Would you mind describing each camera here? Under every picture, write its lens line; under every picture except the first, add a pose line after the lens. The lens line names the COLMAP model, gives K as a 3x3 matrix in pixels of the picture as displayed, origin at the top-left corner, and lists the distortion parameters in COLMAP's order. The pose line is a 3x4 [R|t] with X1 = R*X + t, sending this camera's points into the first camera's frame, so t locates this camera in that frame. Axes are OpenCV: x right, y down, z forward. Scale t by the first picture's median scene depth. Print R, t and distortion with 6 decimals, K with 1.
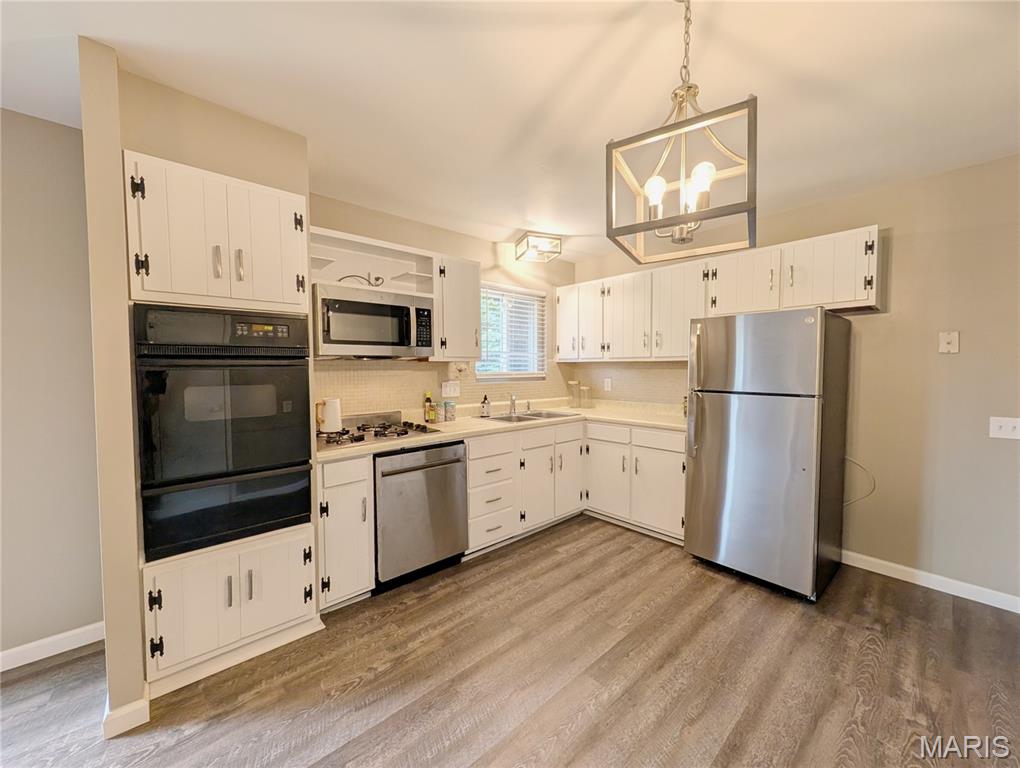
lens RADIAL K [[397.7, 0, 514.3], [0, 397.7, 378.2], [0, 0, 1]] dist [0.006093, -0.000411]
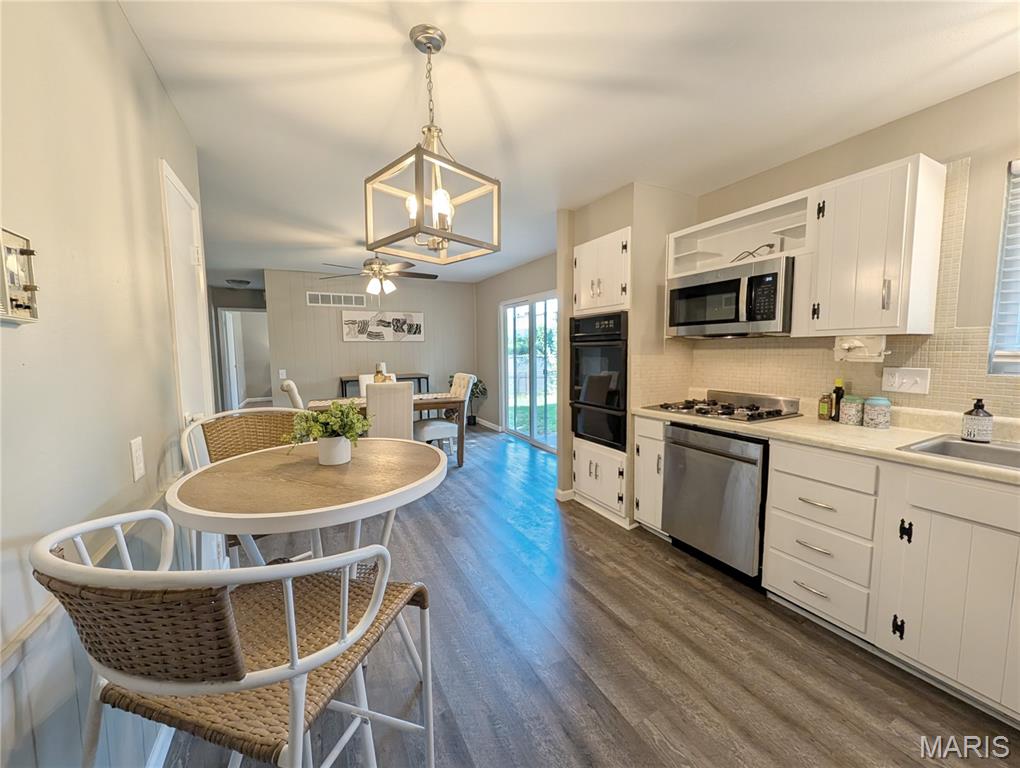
lens RADIAL K [[397.7, 0, 507.8], [0, 397.7, 375.9], [0, 0, 1]] dist [0.006093, -0.000411]
pose [[-0.259818, 0.074629, -0.962770, 0.690100], [-0.017526, 0.996481, 0.081972, -0.021060], [0.965499, 0.038171, -0.257595, 0.668886]]
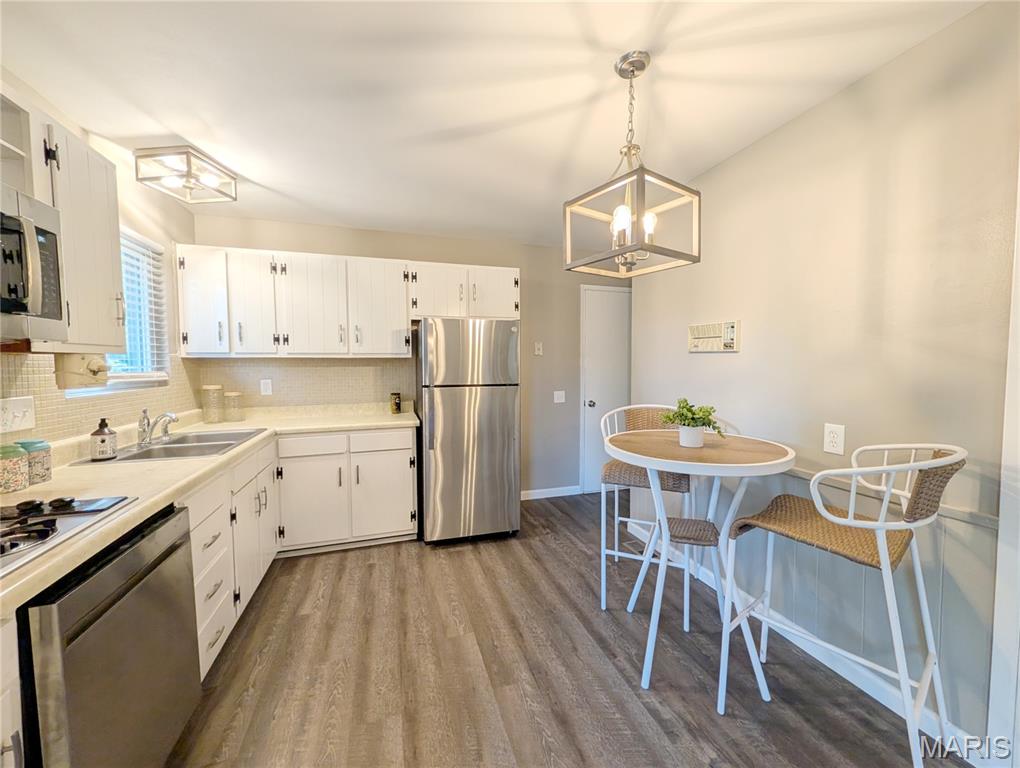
lens RADIAL K [[397.7, 0, 507.7], [0, 397.7, 378.6], [0, 0, 1]] dist [0.006093, -0.000411]
pose [[0.421036, -0.035696, 0.906341, -0.393550], [0.030213, 0.999223, 0.025319, -0.009192], [-0.906541, 0.016723, 0.421787, 0.347914]]
